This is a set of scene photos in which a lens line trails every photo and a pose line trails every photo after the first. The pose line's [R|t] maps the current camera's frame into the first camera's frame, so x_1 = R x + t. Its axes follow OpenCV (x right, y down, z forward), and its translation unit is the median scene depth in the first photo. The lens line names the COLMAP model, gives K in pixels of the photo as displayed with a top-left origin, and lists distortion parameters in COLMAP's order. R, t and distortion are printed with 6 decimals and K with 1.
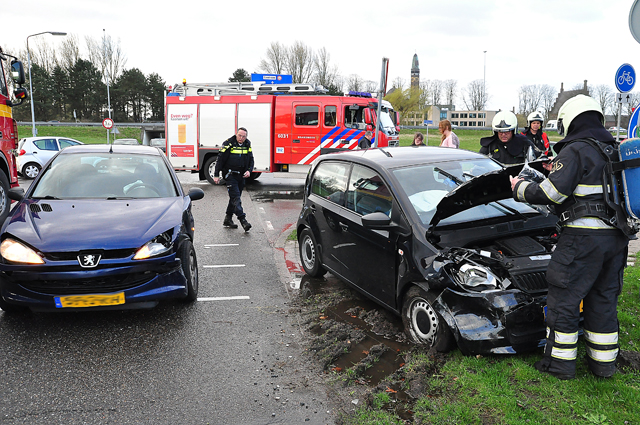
lens RADIAL K [[534.5, 0, 320.0], [0, 534.5, 212.5], [0, 0, 1]] dist [-0.105793, 0.153025]
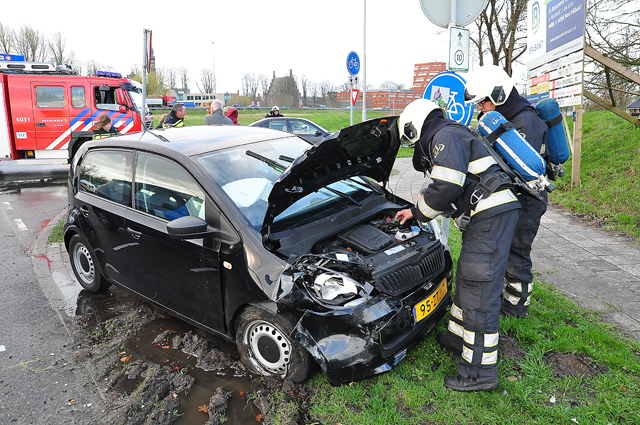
lens RADIAL K [[455.5, 0, 320.0], [0, 455.5, 212.5], [0, 0, 1]] dist [-0.141786, 0.123800]
pose [[0.867471, -0.115183, 0.483969, -0.034556], [0.081224, 0.992566, 0.090641, -0.043698], [-0.490811, -0.039318, 0.870378, 0.333023]]
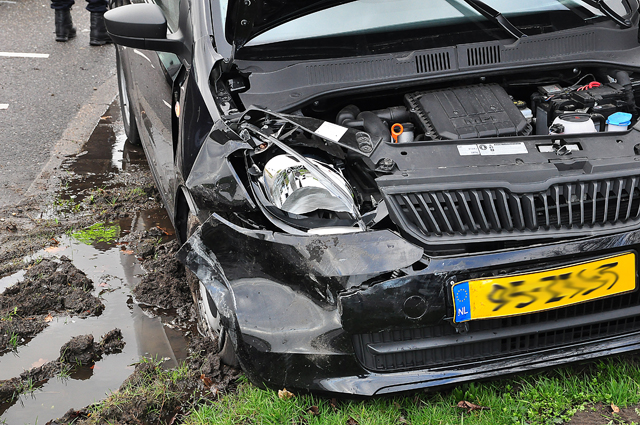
lens RADIAL K [[1104.7, 0, 320.0], [0, 1104.7, 212.5], [0, 0, 1]] dist [0.145307, 0.038157]
pose [[0.991102, 0.067492, -0.114725, 0.317676], [-0.043012, 0.978065, 0.203812, -0.020129], [0.125964, -0.197064, 0.972265, 0.178627]]
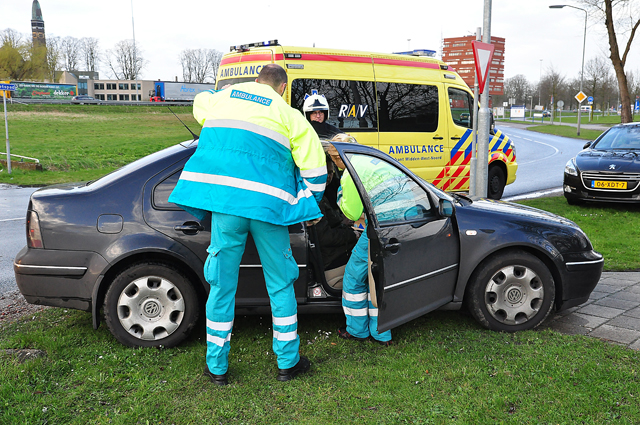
lens RADIAL K [[685.5, 0, 329.7], [0, 685.5, 210.9], [0, 0, 1]] dist [-0.010868, 0.216790]
pose [[0.846095, -0.080832, 0.526868, 0.764247], [0.082420, 0.996387, 0.020507, -0.311879], [-0.526622, 0.026074, 0.849700, 2.087658]]
